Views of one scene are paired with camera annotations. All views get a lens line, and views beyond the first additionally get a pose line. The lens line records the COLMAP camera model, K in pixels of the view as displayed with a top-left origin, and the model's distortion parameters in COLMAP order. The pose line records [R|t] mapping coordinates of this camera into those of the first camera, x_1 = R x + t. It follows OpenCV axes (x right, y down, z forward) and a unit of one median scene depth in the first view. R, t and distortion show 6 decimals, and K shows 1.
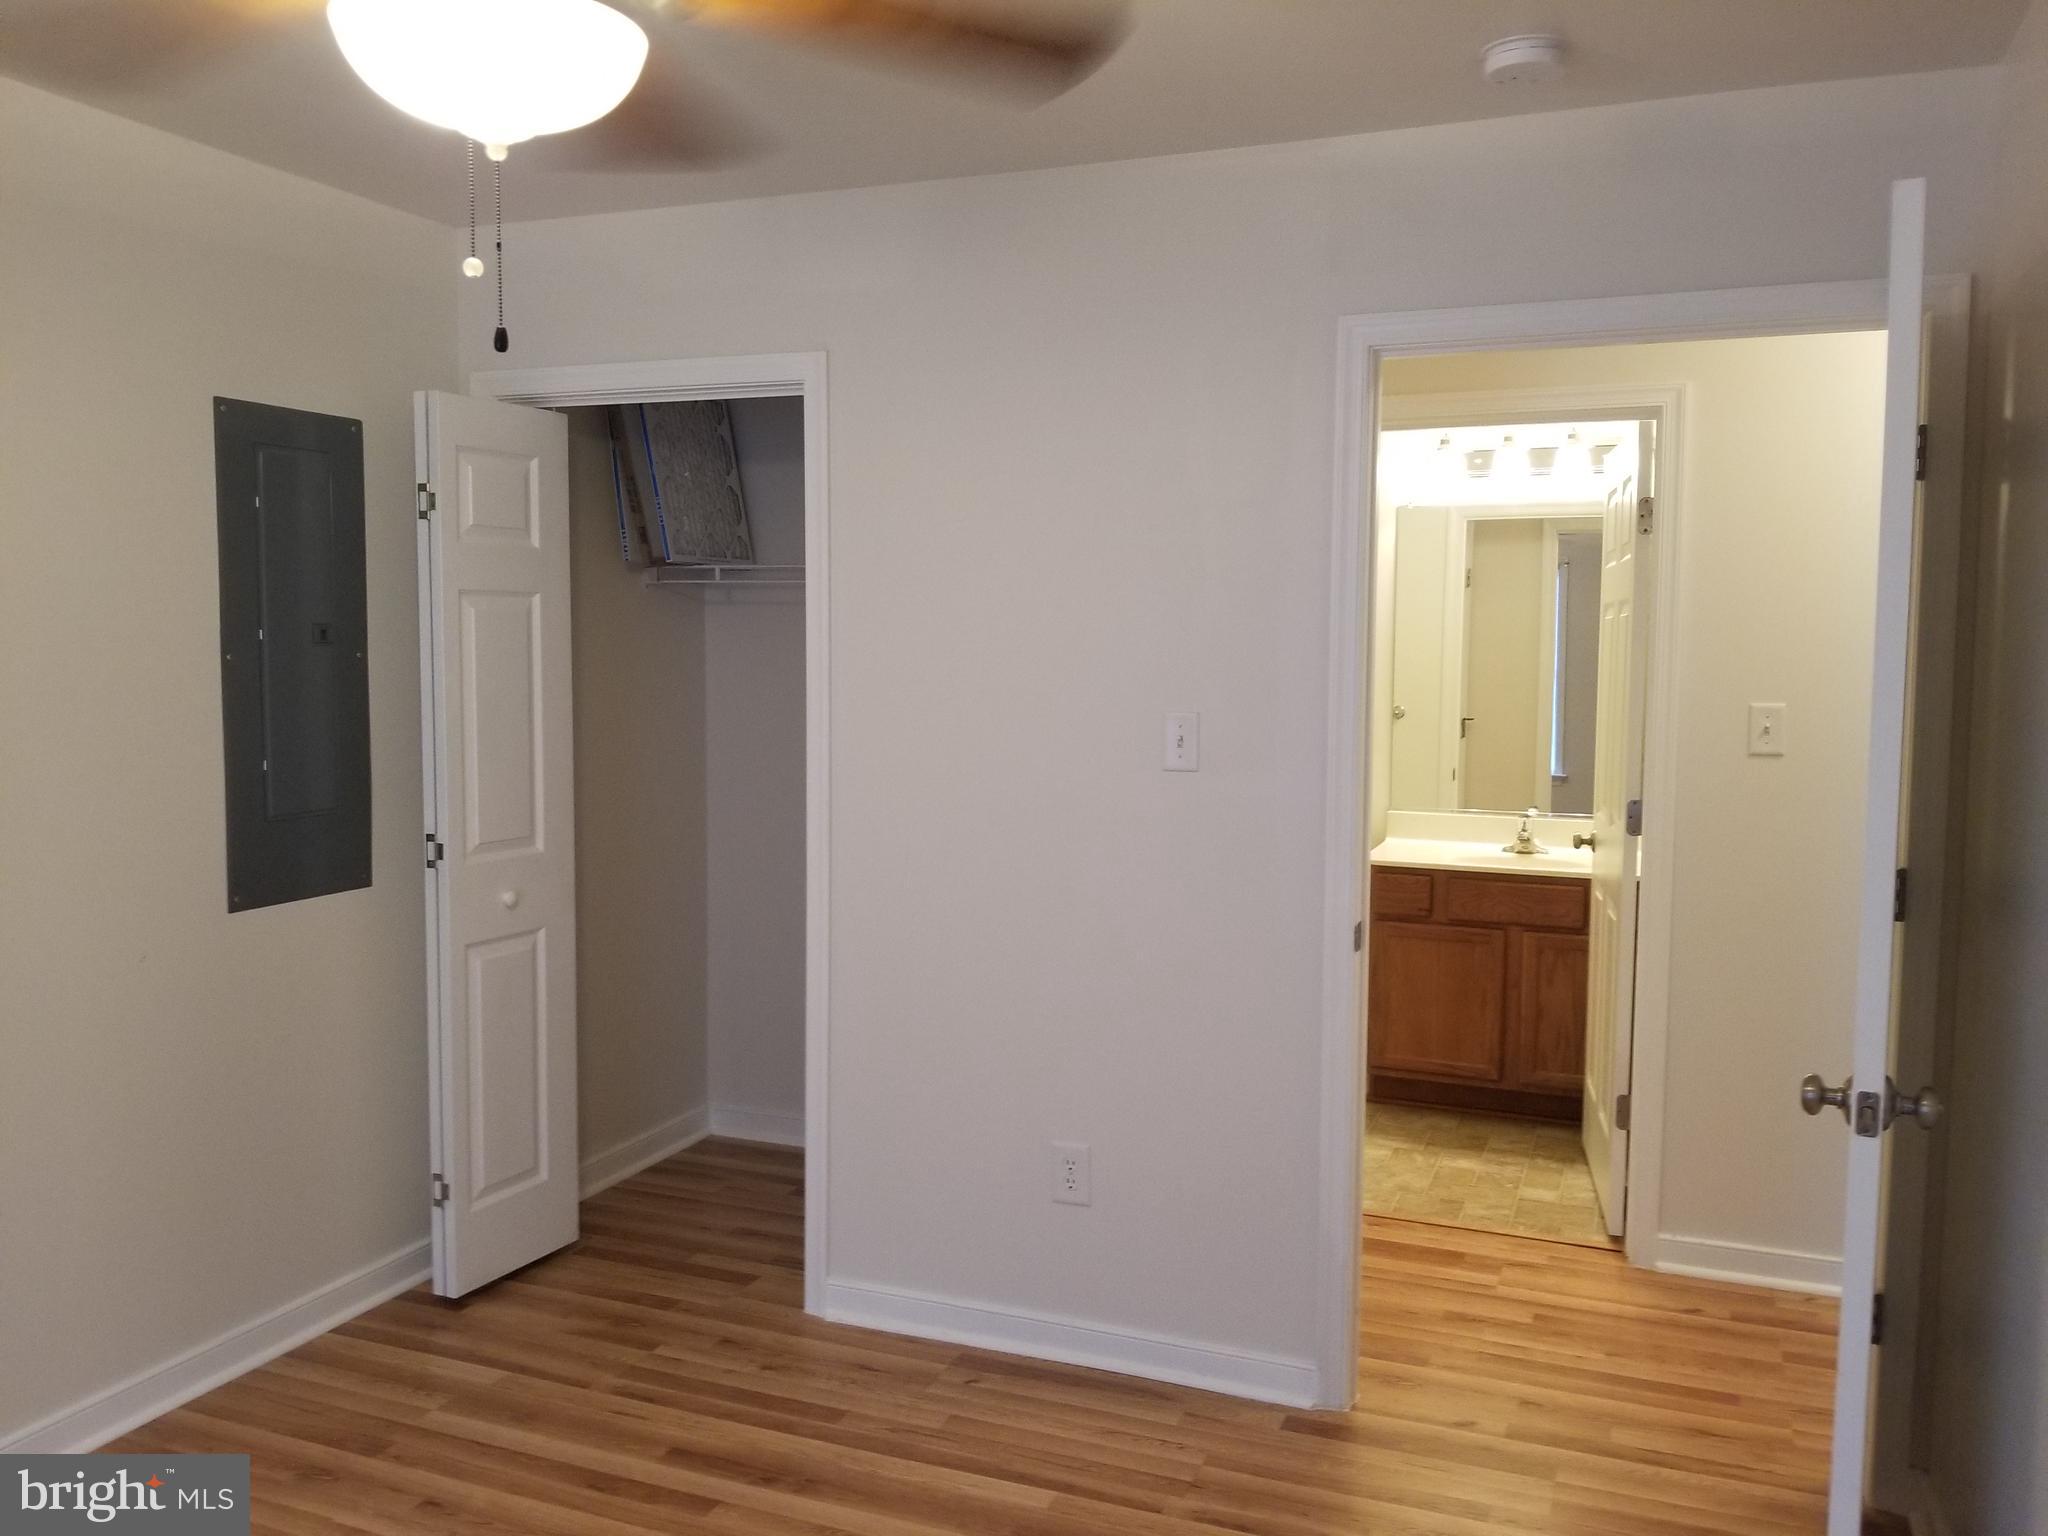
lens RADIAL K [[1608.6, 0, 1007.0], [0, 1608.6, 764.8], [0, 0, 1]] dist [0.011858, -0.020399]
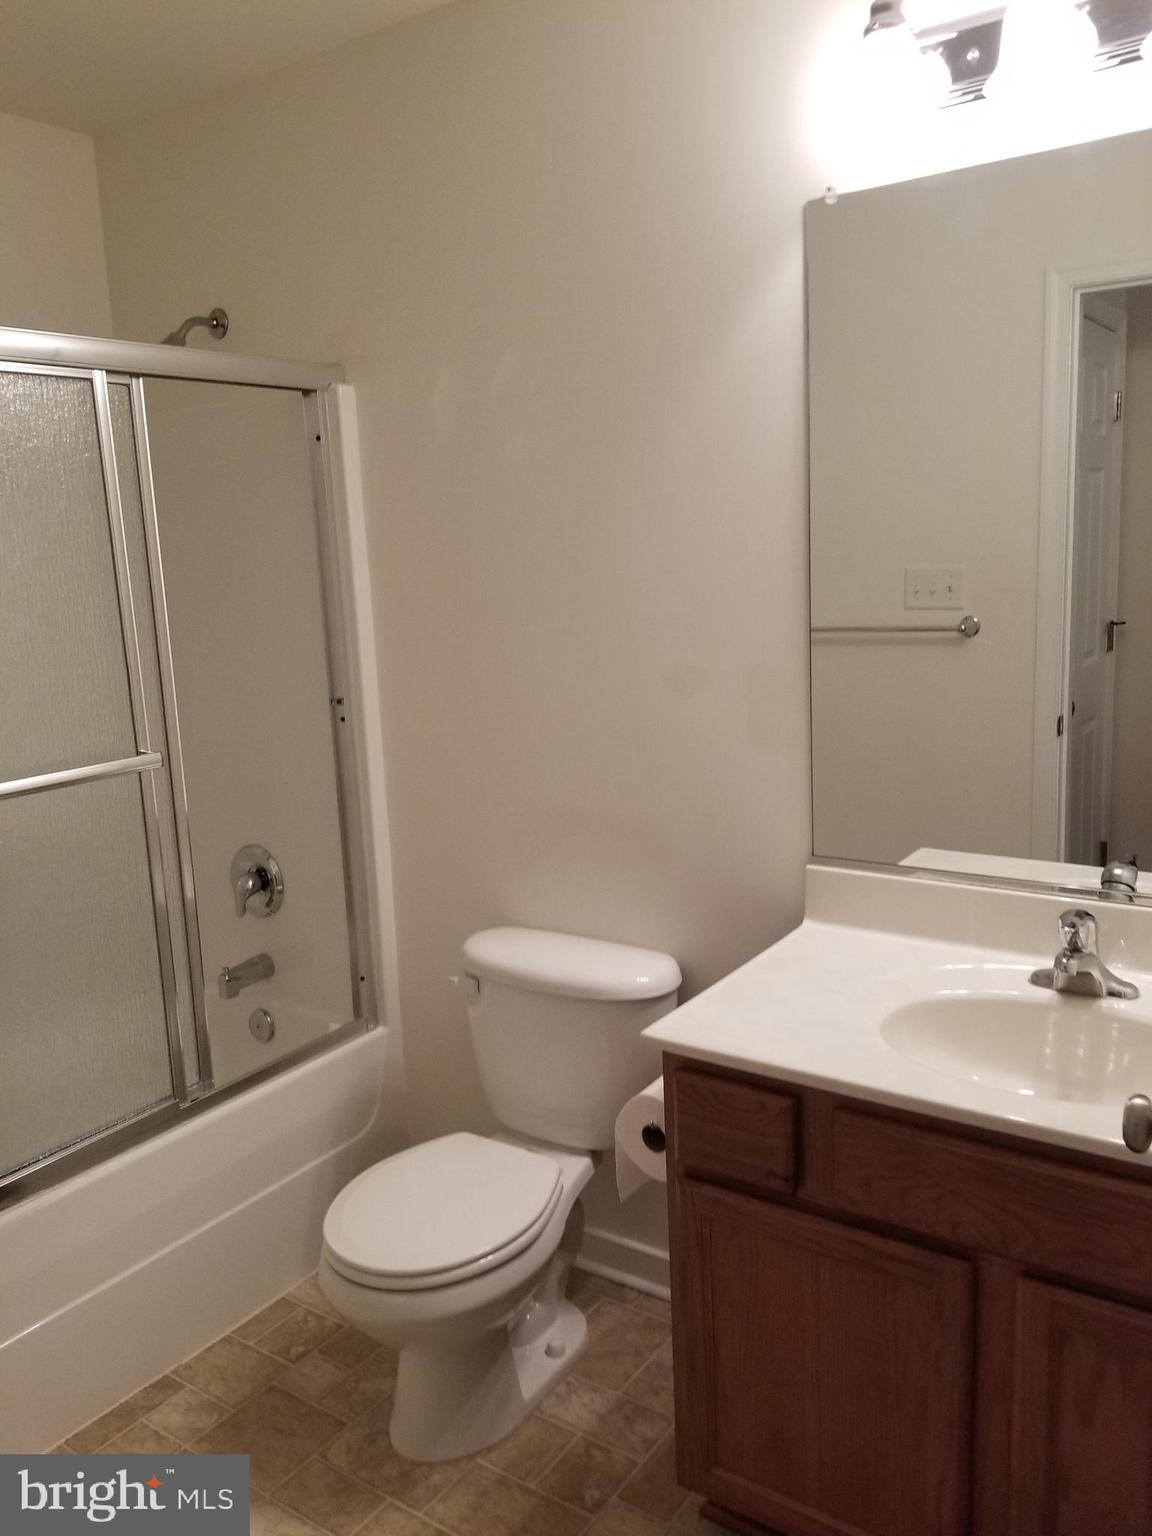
lens RADIAL K [[1206.5, 0, 589.5], [0, 1206.5, 777.7], [0, 0, 1]] dist [0.011858, -0.020399]
pose [[0.978072, -0.007394, -0.208134, 0.279069], [0.031485, 0.993133, 0.112675, -0.047142], [0.205872, -0.116757, 0.971589, 0.708750]]
